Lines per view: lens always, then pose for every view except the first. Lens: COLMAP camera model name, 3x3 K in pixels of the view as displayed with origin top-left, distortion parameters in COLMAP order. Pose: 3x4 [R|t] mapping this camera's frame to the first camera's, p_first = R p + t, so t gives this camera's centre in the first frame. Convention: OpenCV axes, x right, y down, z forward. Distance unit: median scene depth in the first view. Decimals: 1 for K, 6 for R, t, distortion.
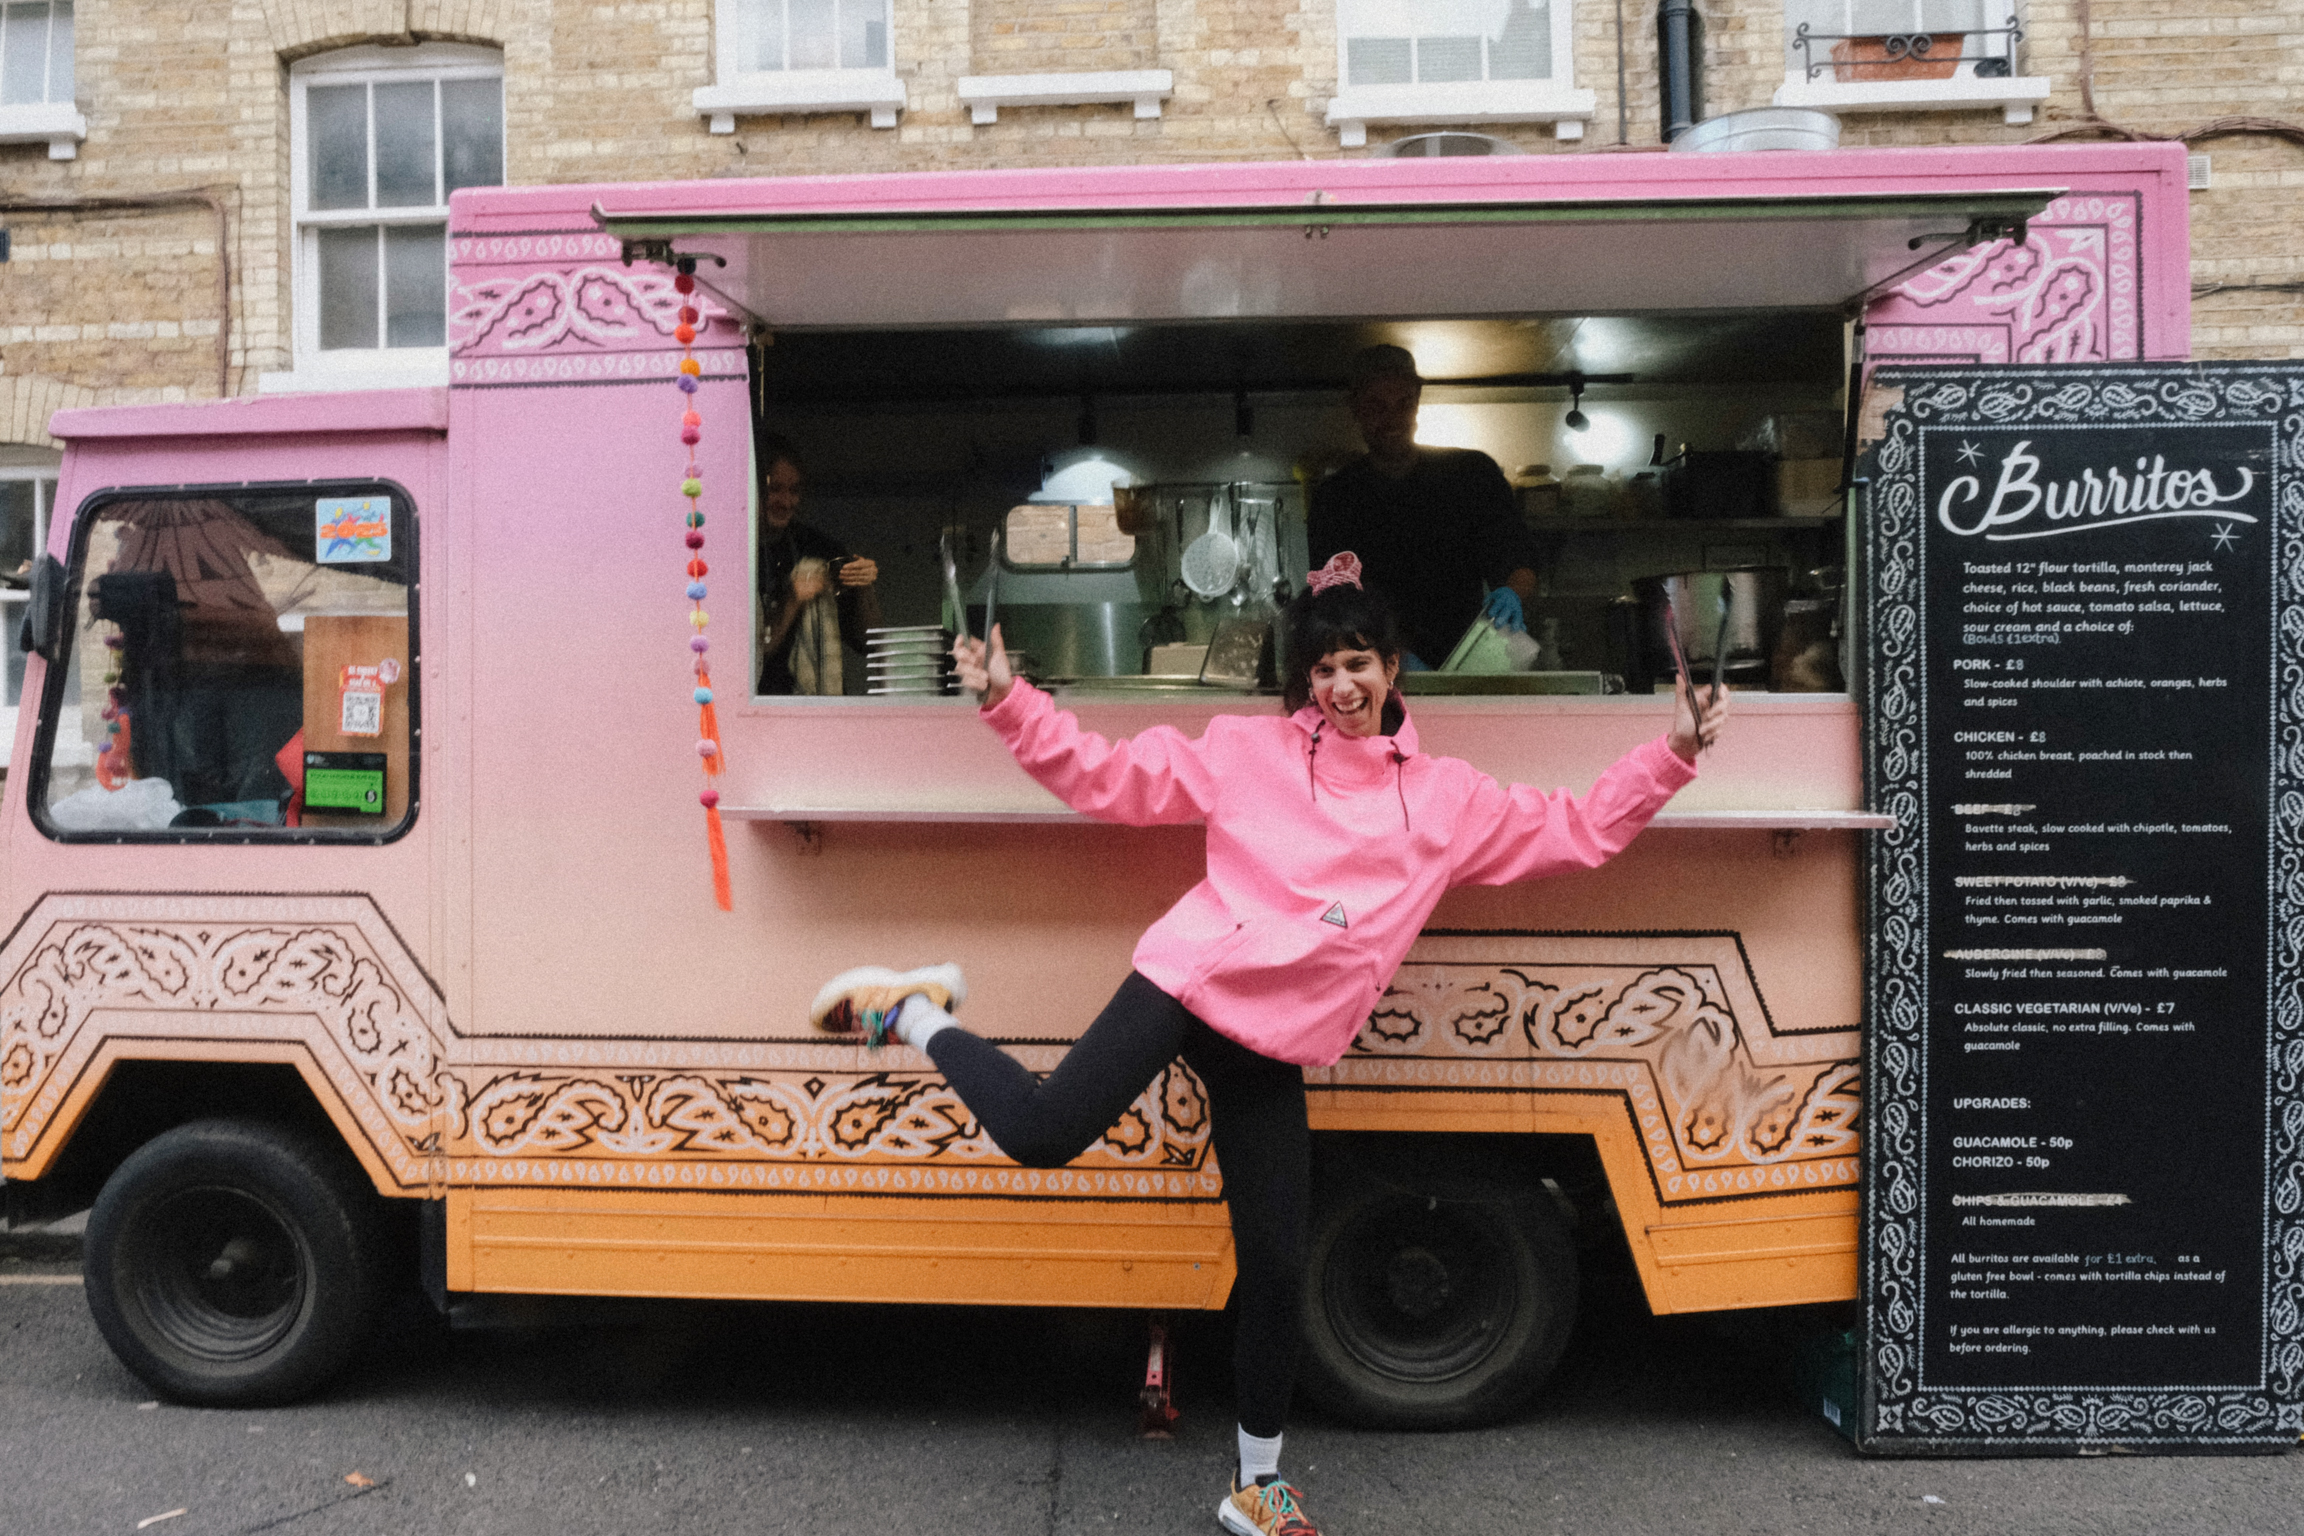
lens RADIAL K [[1367.1, 0, 1152.0], [0, 1367.1, 768.0], [0, 0, 1]] dist [-0.044637, 0.002628]
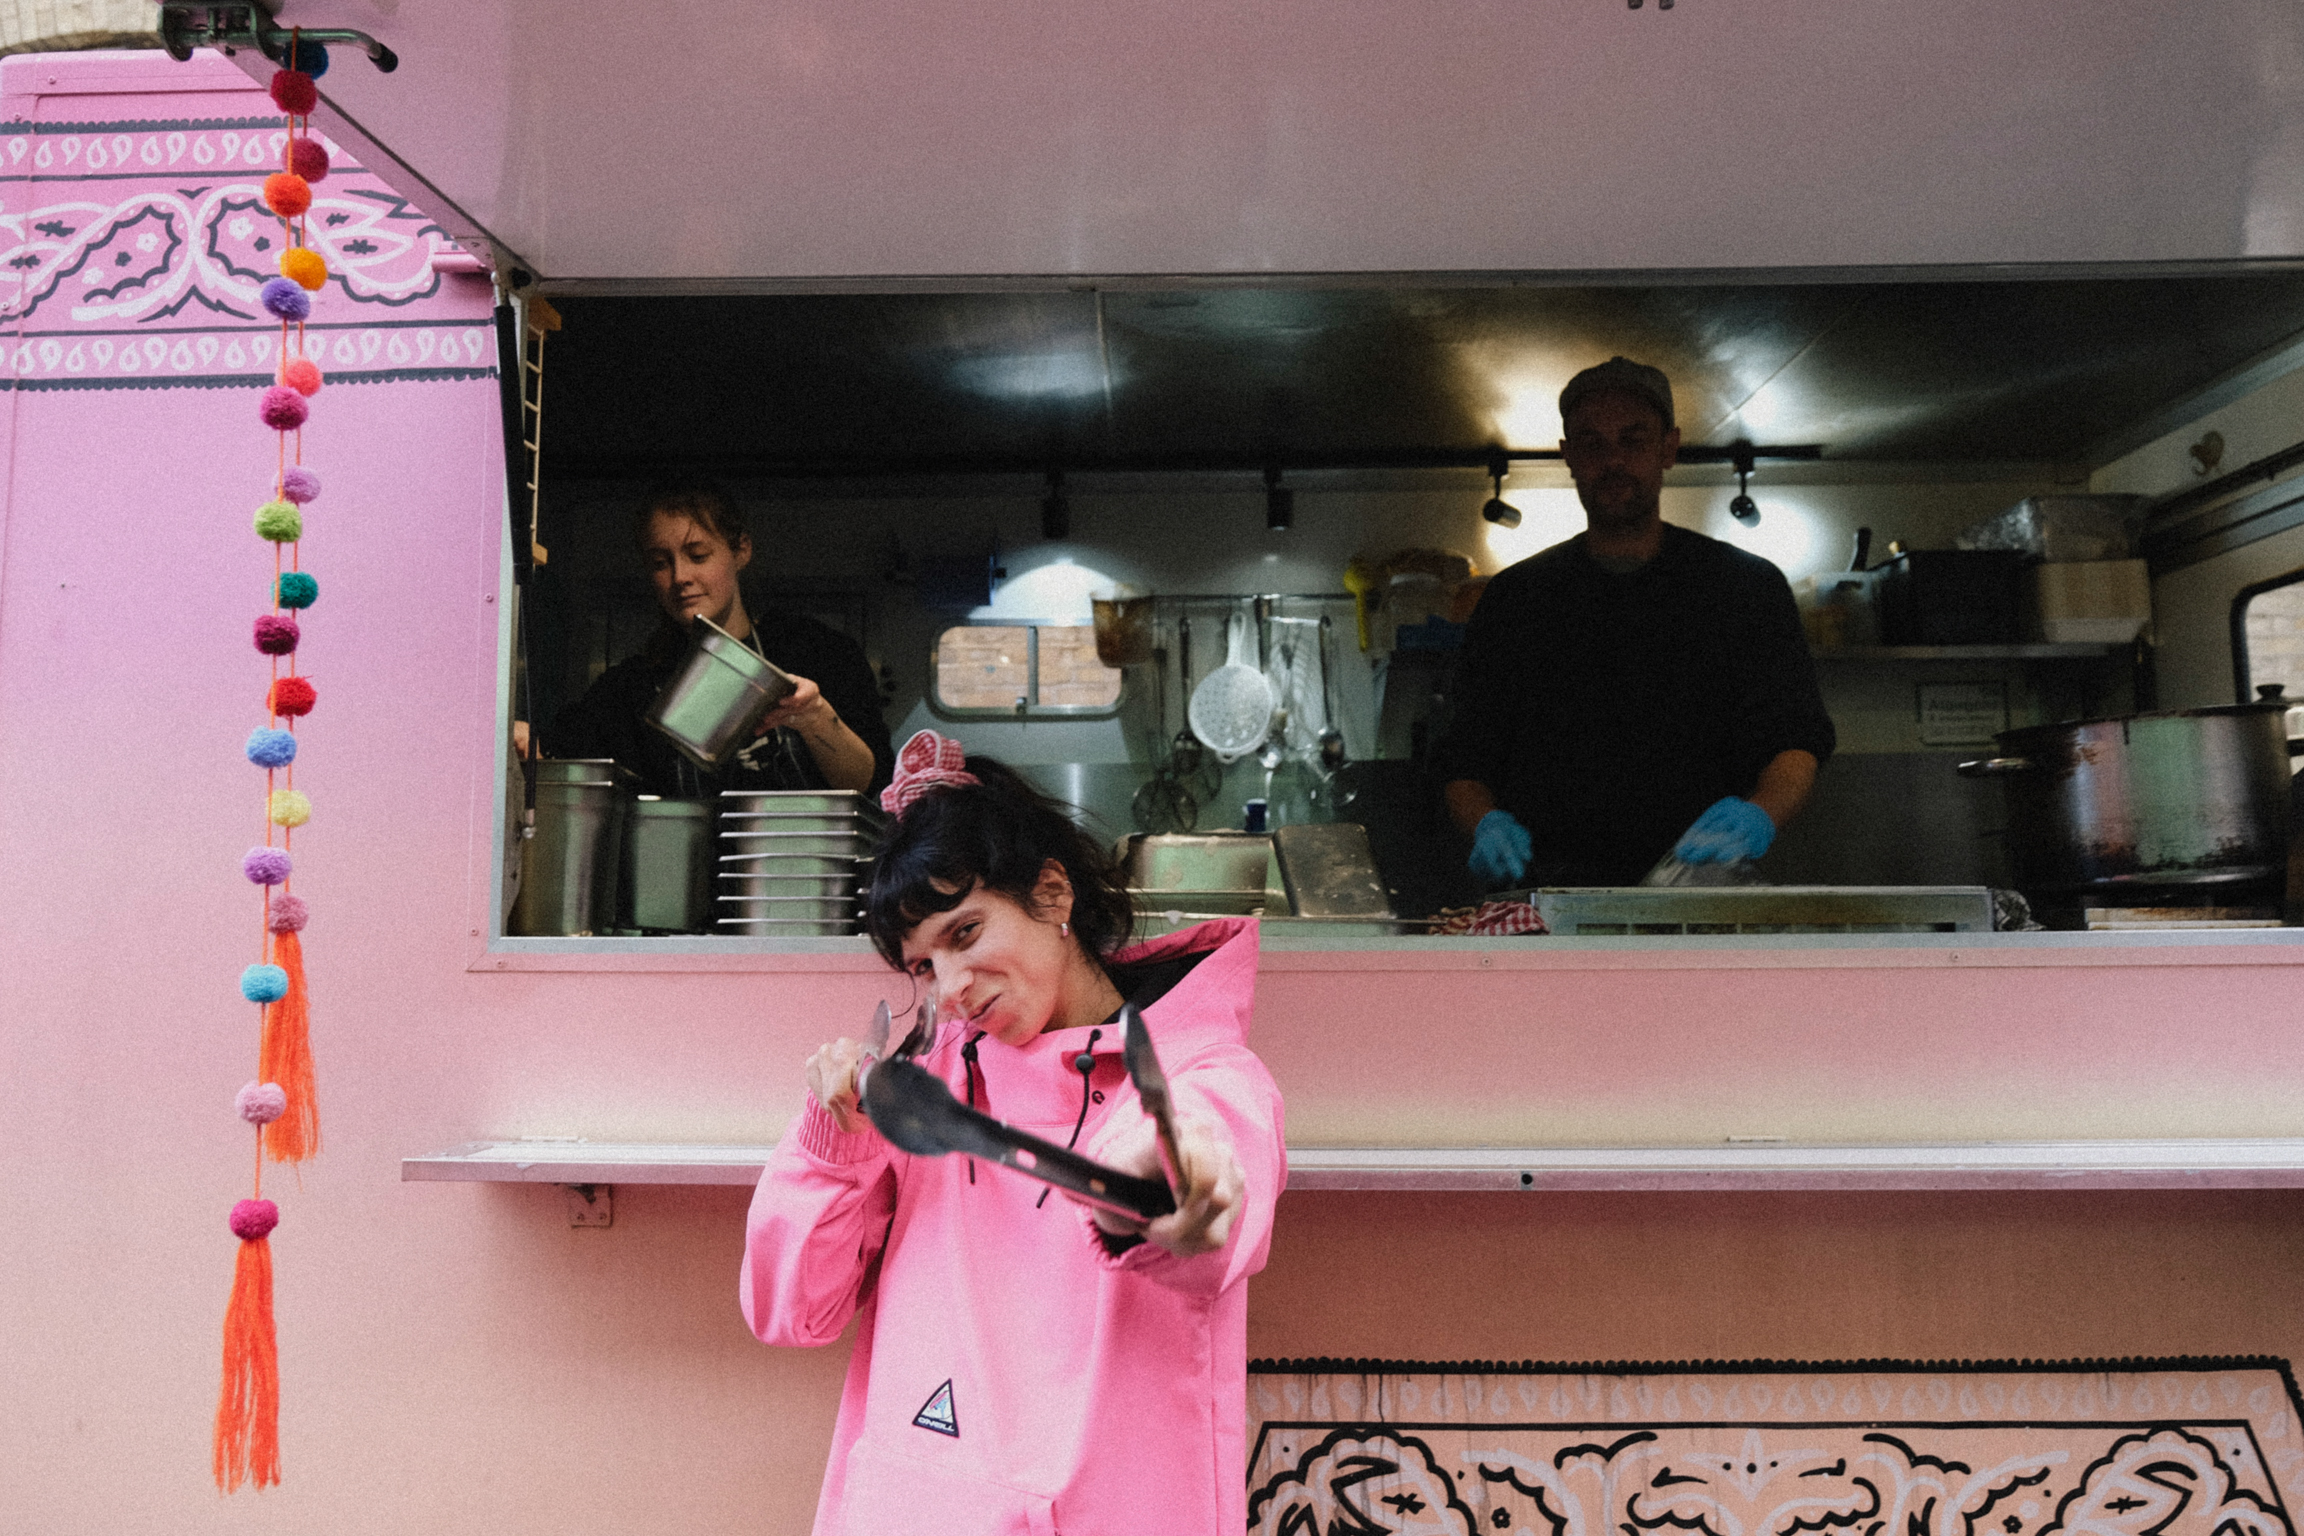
lens RADIAL K [[1540.5, 0, 1149.2], [0, 1540.5, 794.0], [0, 0, 1]] dist [-0.047996, 0.027987]
pose [[0.999021, 0.000068, 0.044234, -0.058129], [0.004251, 0.995223, -0.097540, -0.050264], [-0.044029, 0.097632, 0.994248, 0.379313]]
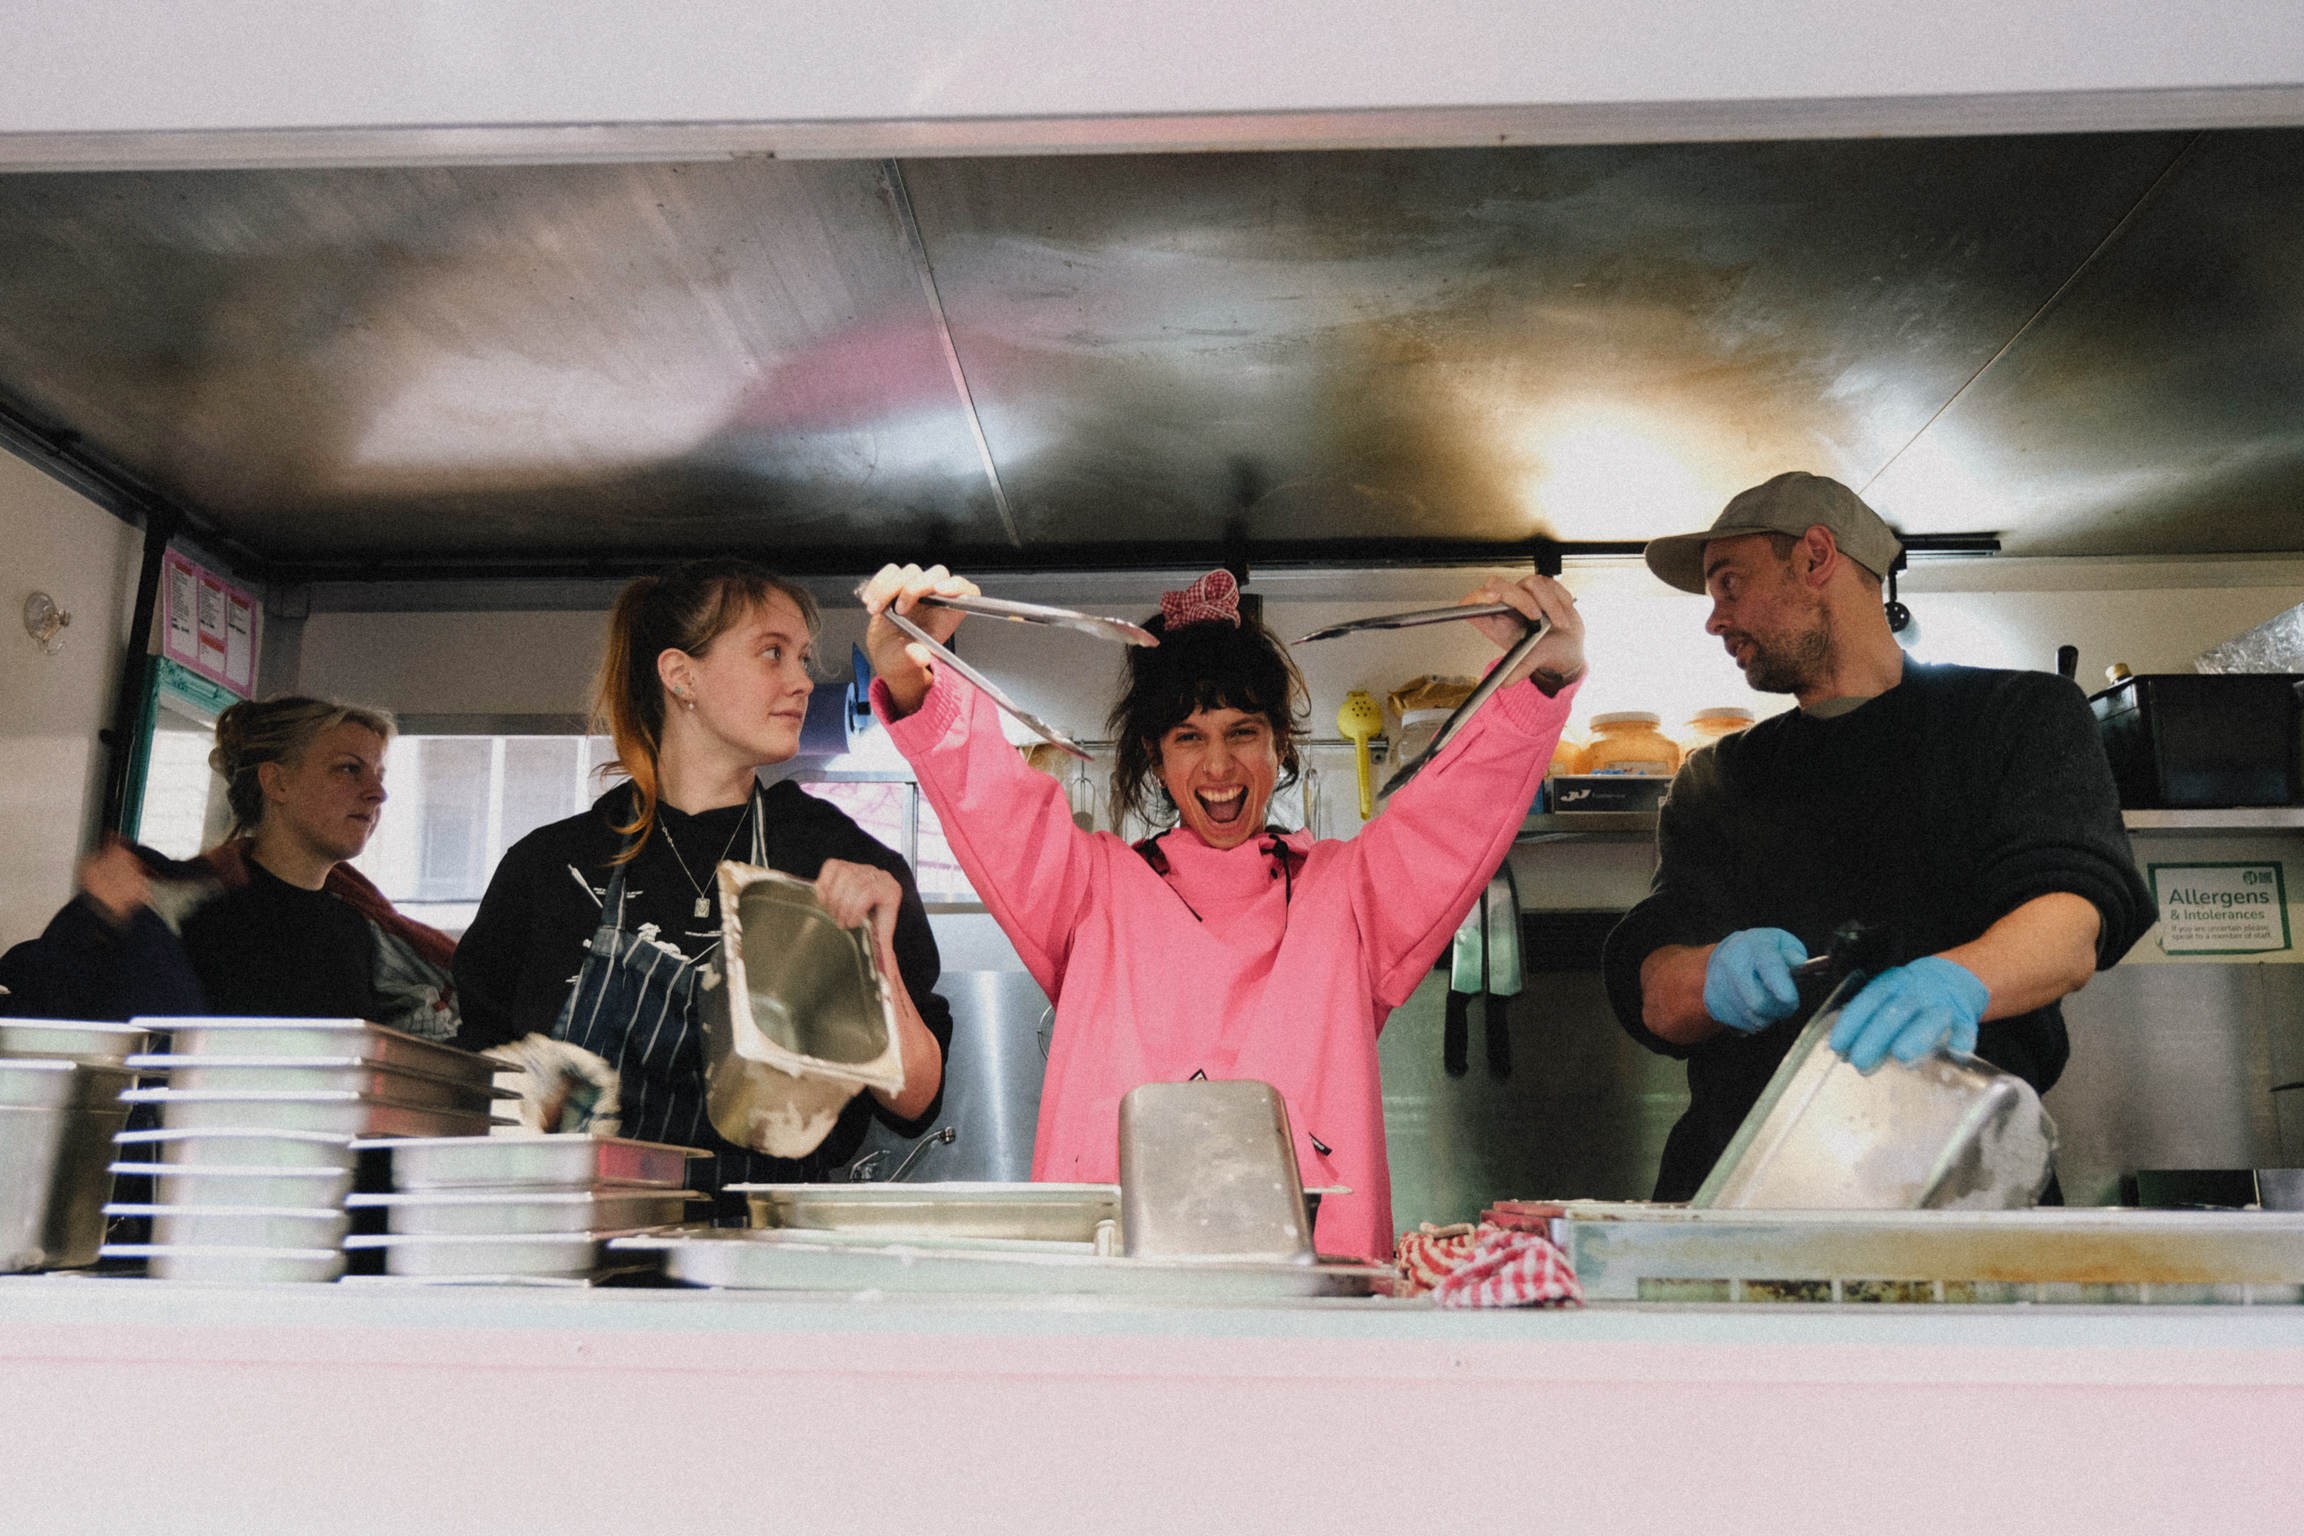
lens RADIAL K [[1791.0, 0, 1157.1], [0, 1791.0, 768.2], [0, 0, 1]] dist [0.001415, -0.070780]
pose [[0.999645, 0.010816, 0.024334, 0.033488], [-0.004969, 0.973515, -0.228570, -0.079286], [-0.026161, 0.228368, 0.973223, 0.607360]]
